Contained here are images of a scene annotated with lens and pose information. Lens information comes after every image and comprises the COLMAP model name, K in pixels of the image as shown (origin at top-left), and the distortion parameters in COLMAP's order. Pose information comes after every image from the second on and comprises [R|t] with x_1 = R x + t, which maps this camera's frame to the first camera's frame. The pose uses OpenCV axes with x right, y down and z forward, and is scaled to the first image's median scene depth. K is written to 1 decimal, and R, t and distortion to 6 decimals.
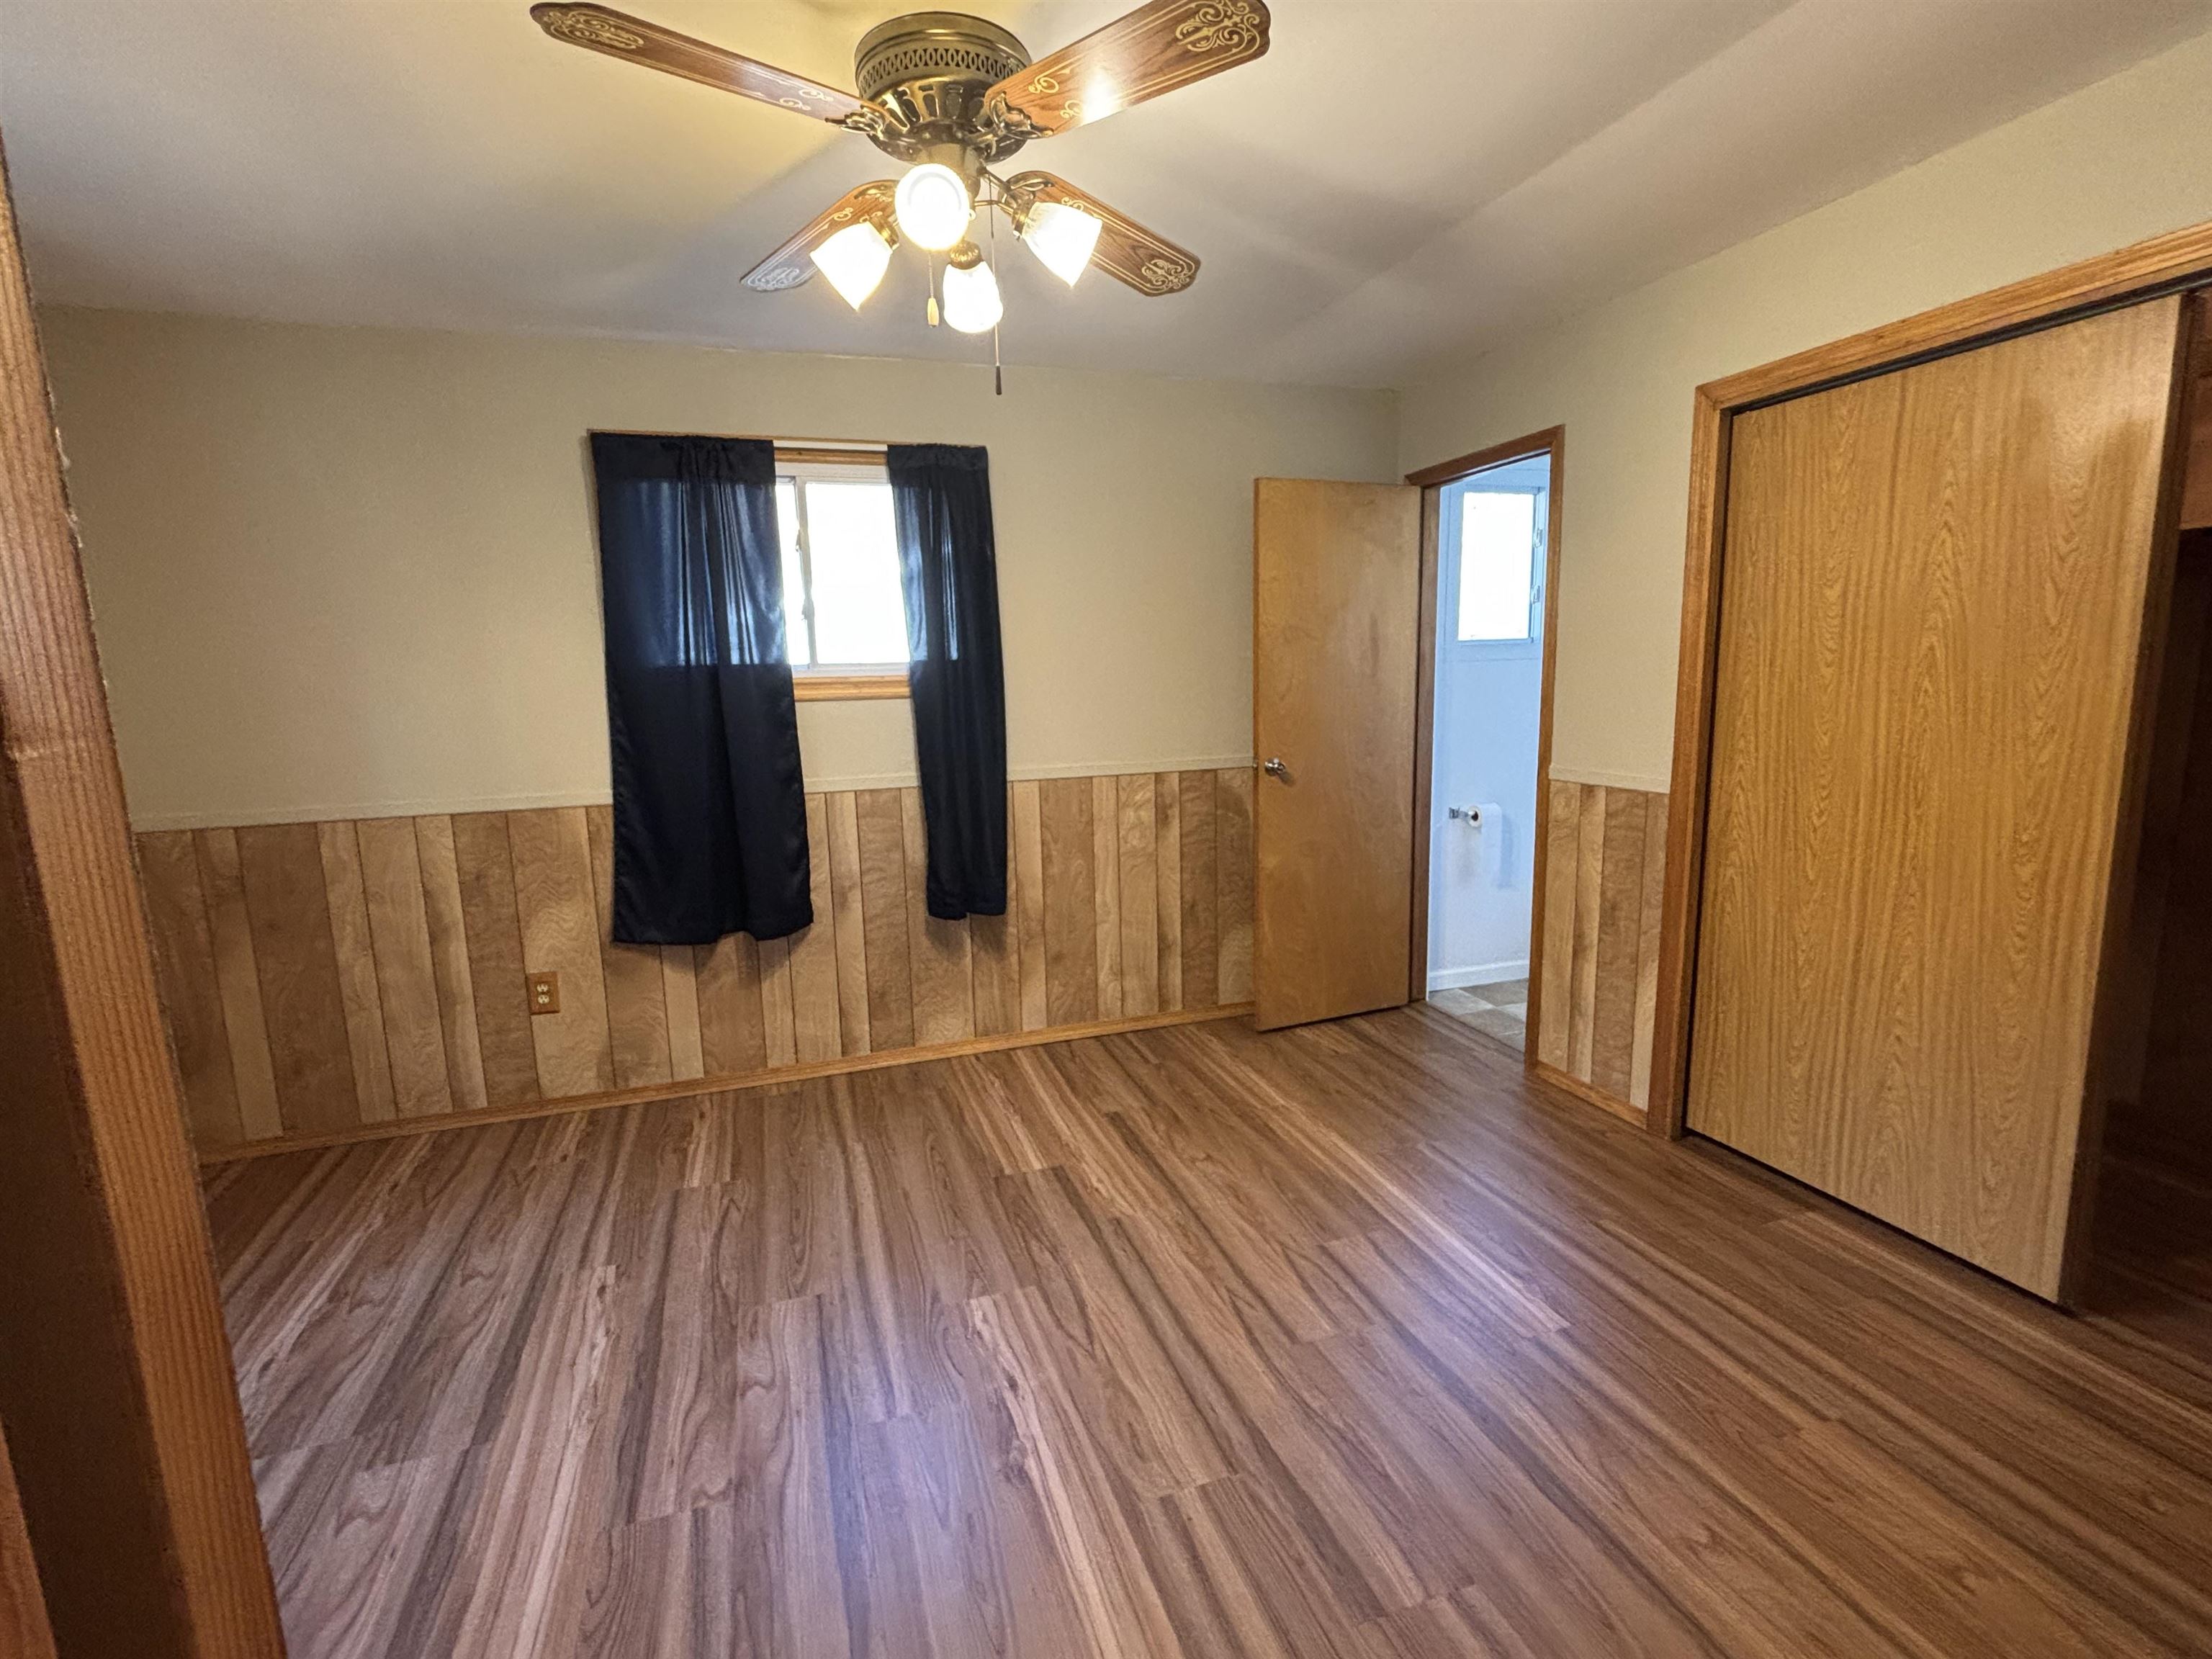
lens RADIAL K [[1018.4, 0, 1091.1], [0, 1018.4, 825.2], [0, 0, 1]] dist [0.016368, -0.008554]
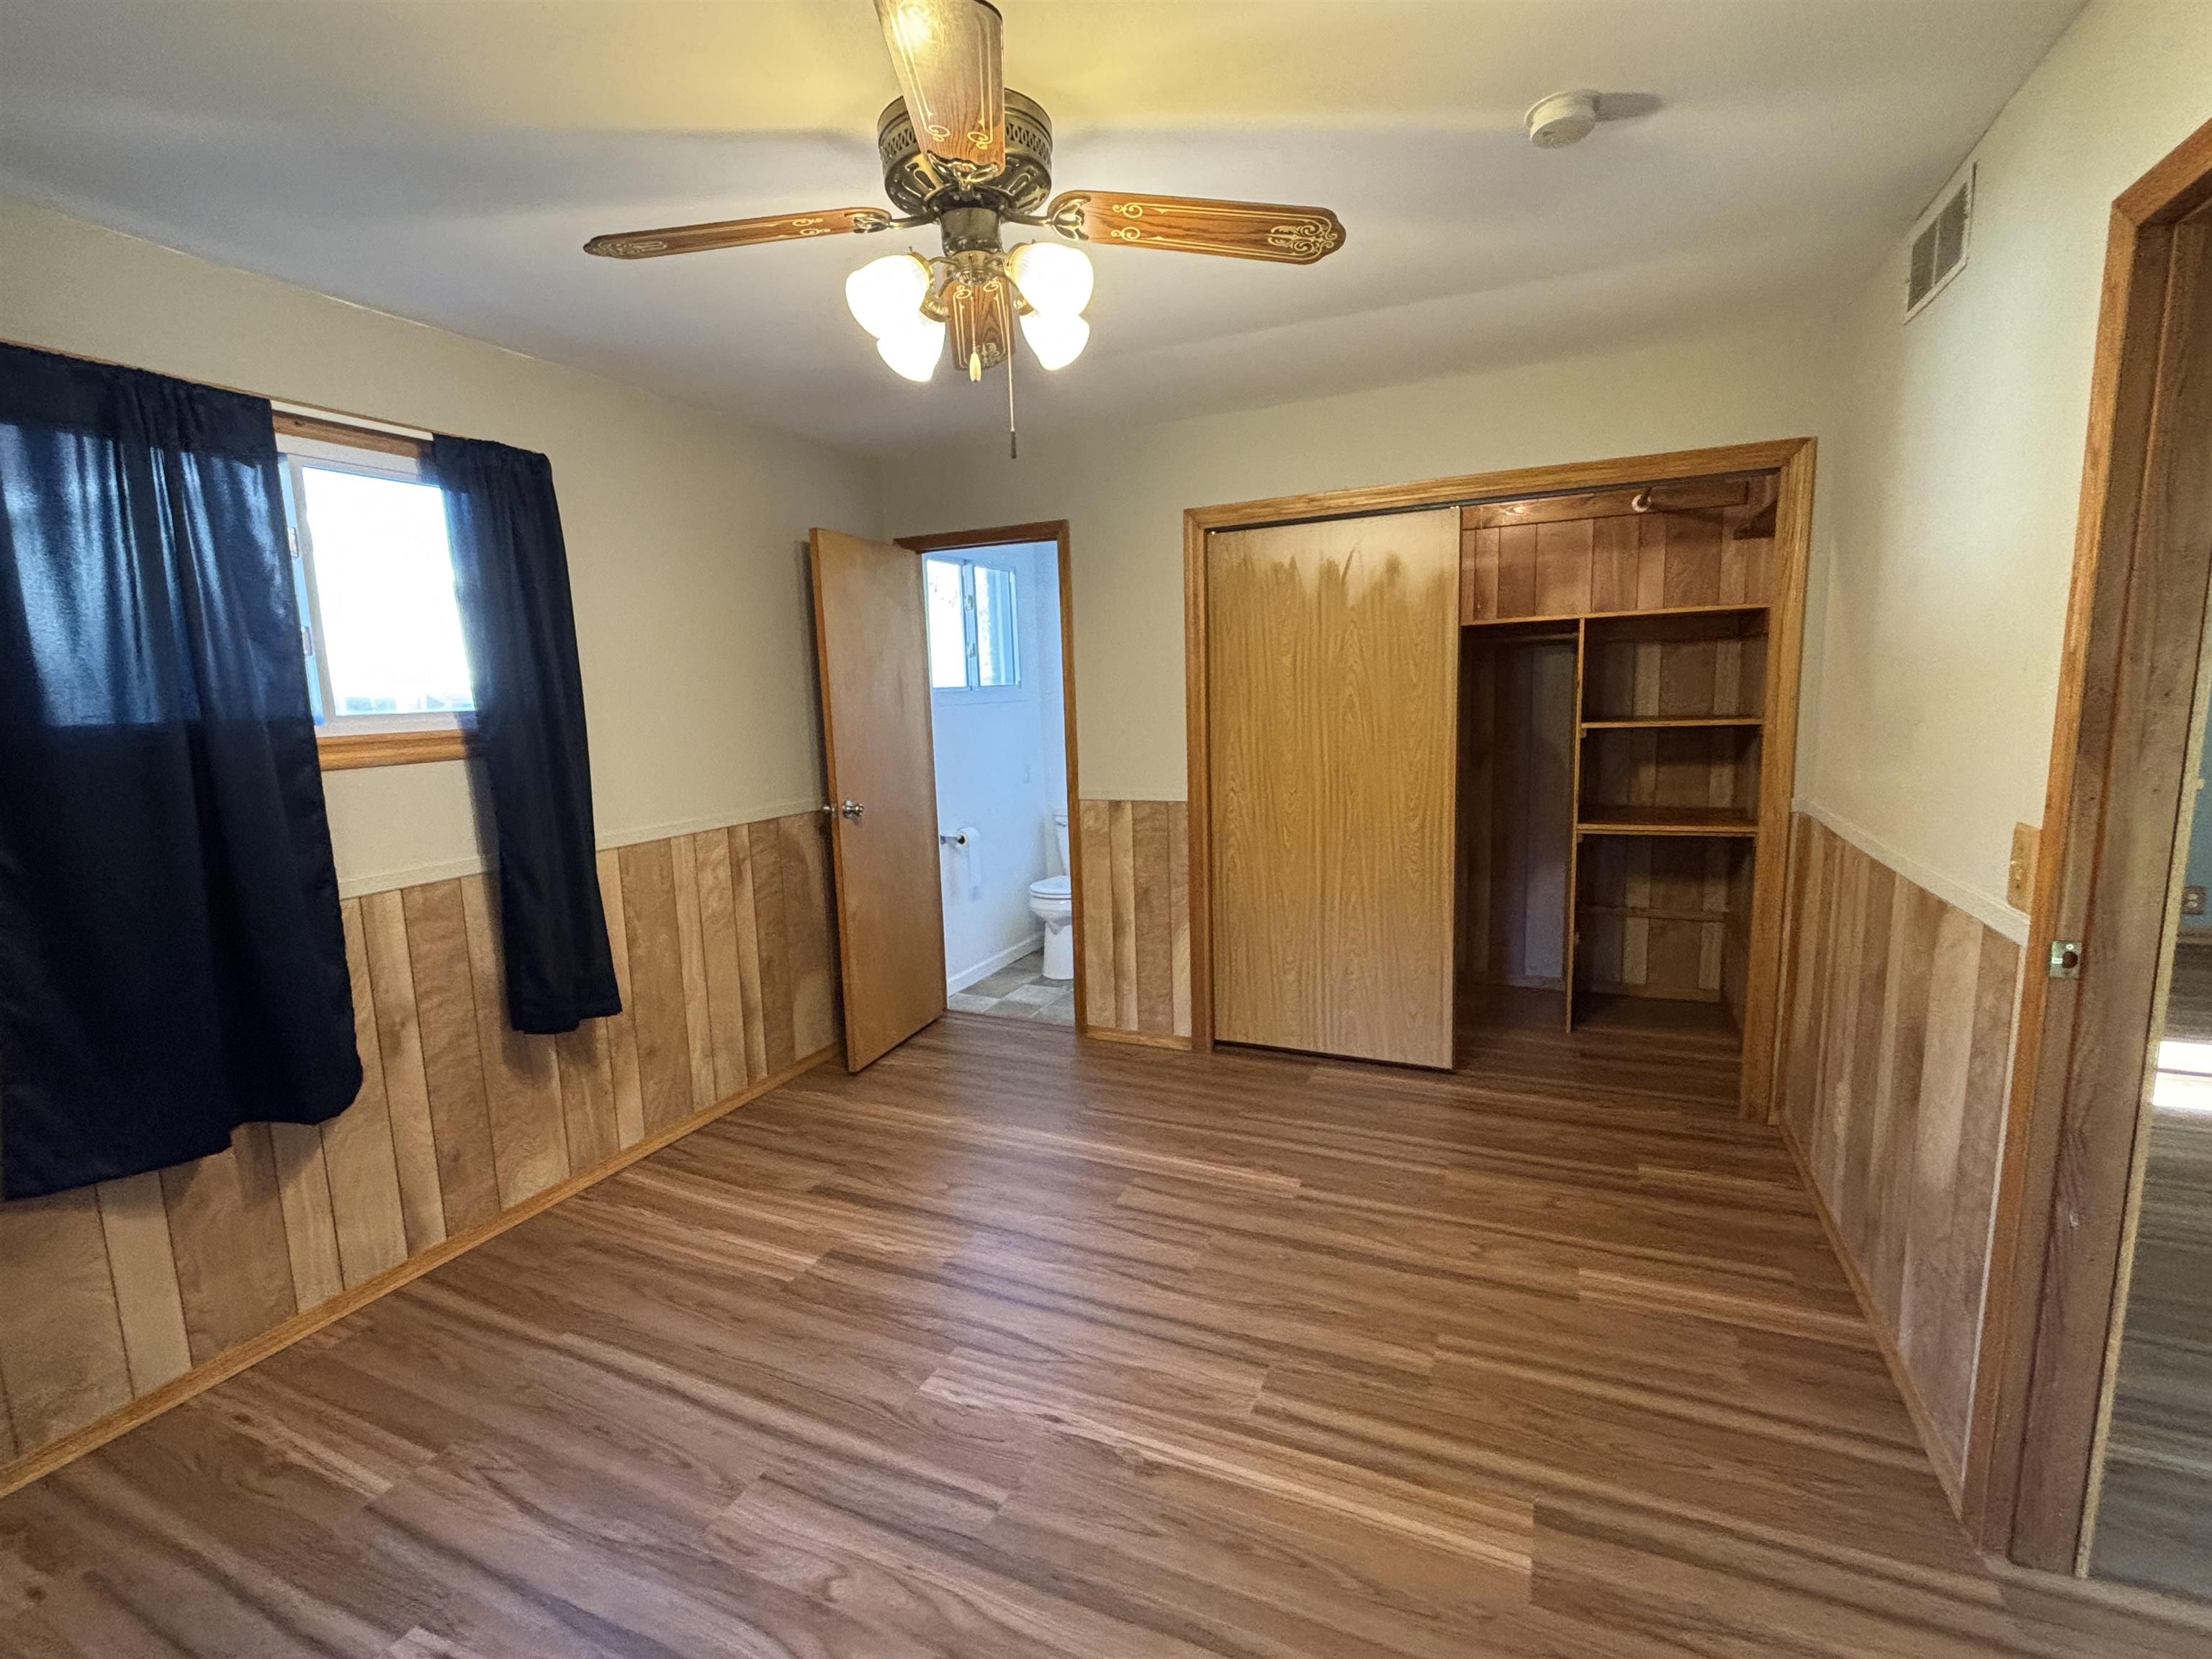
lens RADIAL K [[1018.4, 0, 1096.3], [0, 1018.4, 819.9], [0, 0, 1]] dist [0.016368, -0.008554]
pose [[0.679927, -0.092441, 0.727429, -0.443557], [0.125164, 0.992094, 0.009083, -0.028532], [-0.722518, 0.084873, 0.686122, 0.134519]]
